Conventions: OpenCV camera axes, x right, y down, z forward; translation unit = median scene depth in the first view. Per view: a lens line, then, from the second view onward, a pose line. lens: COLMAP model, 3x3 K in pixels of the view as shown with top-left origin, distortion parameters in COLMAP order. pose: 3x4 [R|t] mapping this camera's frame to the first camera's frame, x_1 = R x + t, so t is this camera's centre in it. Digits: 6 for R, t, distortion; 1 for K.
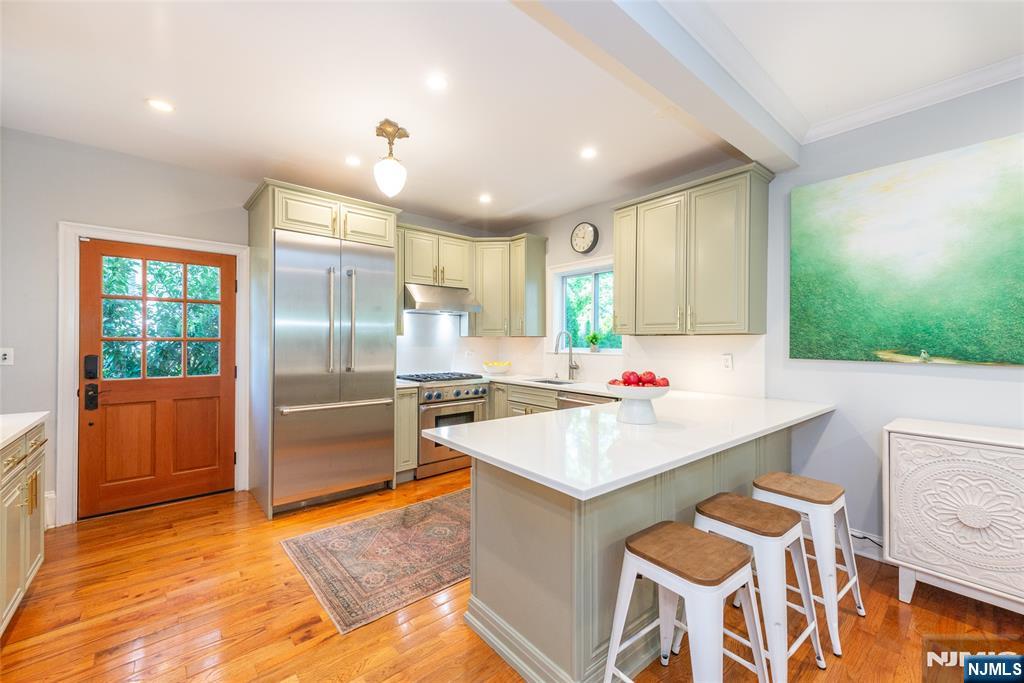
lens RADIAL K [[397.0, 0, 512.0], [0, 397.0, 341.5], [0, 0, 1]] dist [-0.001365, 0.000006]
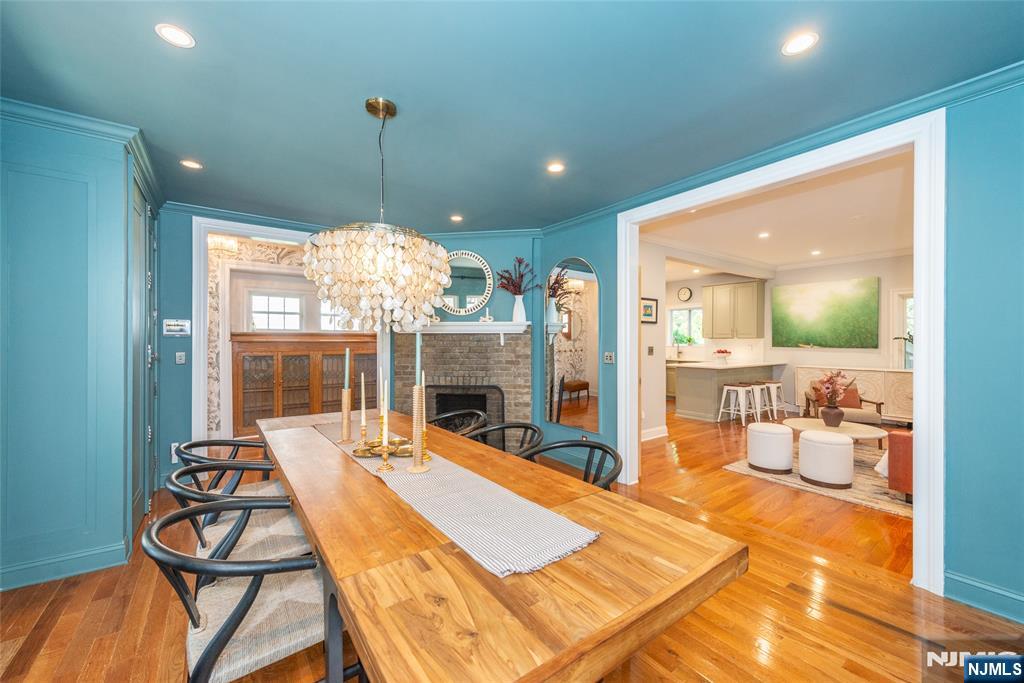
lens RADIAL K [[397.0, 0, 512.0], [0, 397.0, 341.5], [0, 0, 1]] dist [-0.001365, 0.000006]
pose [[0.997904, -0.003586, -0.064614, -0.969838], [0.003923, 0.999979, 0.005089, -0.016234], [0.064594, -0.005331, 0.997897, -1.949628]]
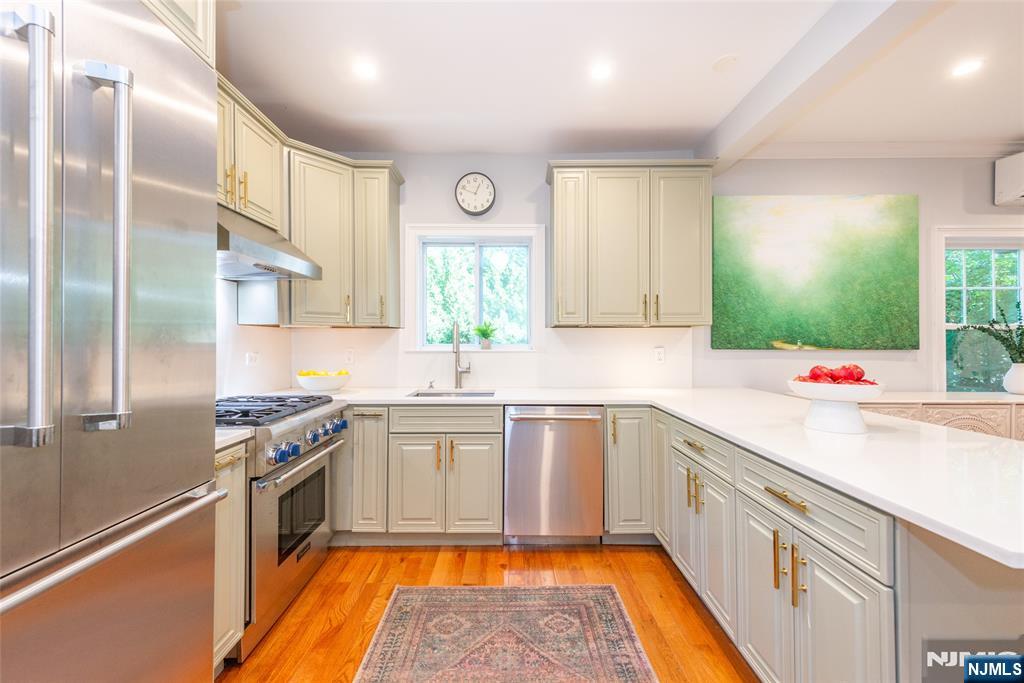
lens RADIAL K [[405.6, 0, 512.0], [0, 405.6, 341.5], [0, 0, 1]] dist [0.023854, -0.000034]
pose [[0.645577, -0.002726, 0.763691, -0.527486], [0.003940, 0.999992, 0.000239, 0.018352], [-0.763685, 0.002855, 0.645582, 0.693703]]
